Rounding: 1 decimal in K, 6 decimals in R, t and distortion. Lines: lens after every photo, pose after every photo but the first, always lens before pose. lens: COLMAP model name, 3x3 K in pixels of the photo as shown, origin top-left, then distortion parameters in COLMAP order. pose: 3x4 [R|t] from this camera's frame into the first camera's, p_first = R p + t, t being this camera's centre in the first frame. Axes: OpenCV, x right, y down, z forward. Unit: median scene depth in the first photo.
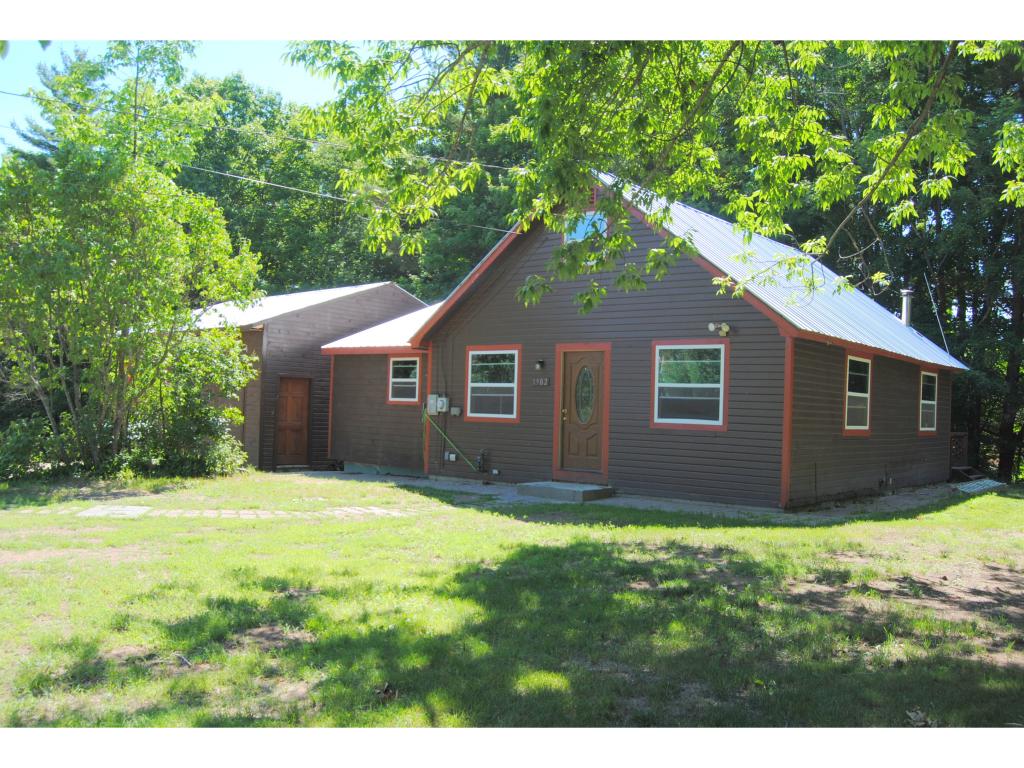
lens RADIAL K [[901.3, 0, 512.0], [0, 901.3, 384.0], [0, 0, 1]] dist [-0.068615, 0.011883]
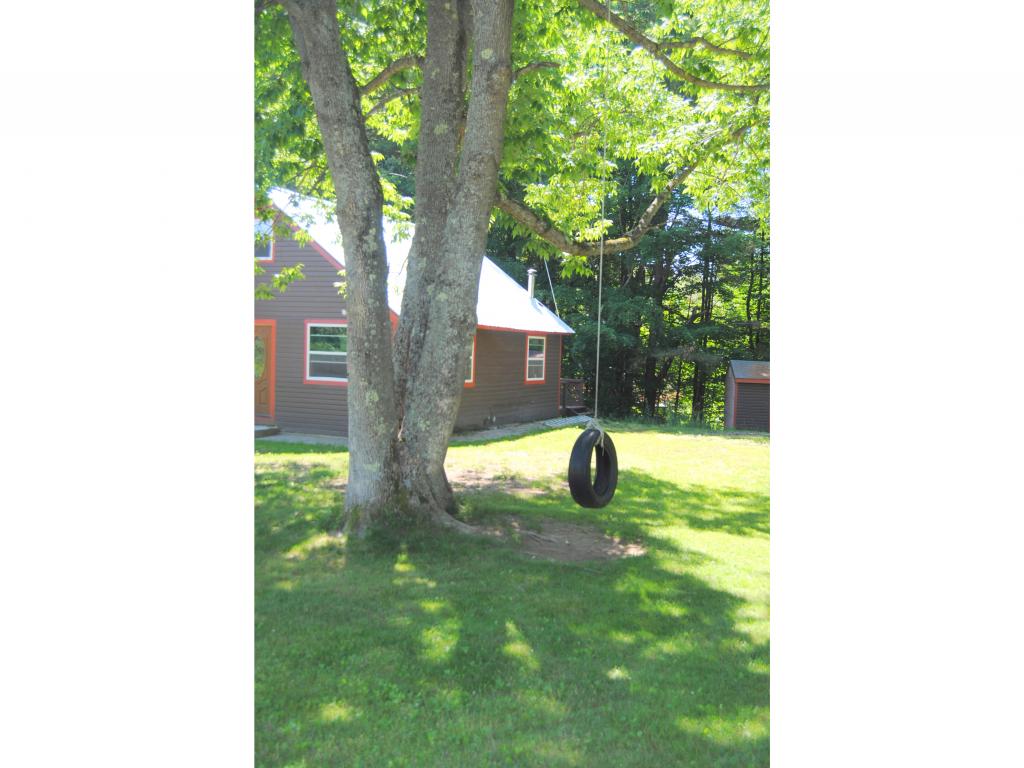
lens RADIAL K [[948.8, 0, 512.0], [0, 948.8, 384.0], [0, 0, 1]] dist [-0.061880, -0.002208]
pose [[0.961134, -0.009772, 0.275908, 0.056456], [-0.009944, 0.997500, 0.069970, -0.049974], [-0.275902, -0.069994, 0.958634, -0.425356]]
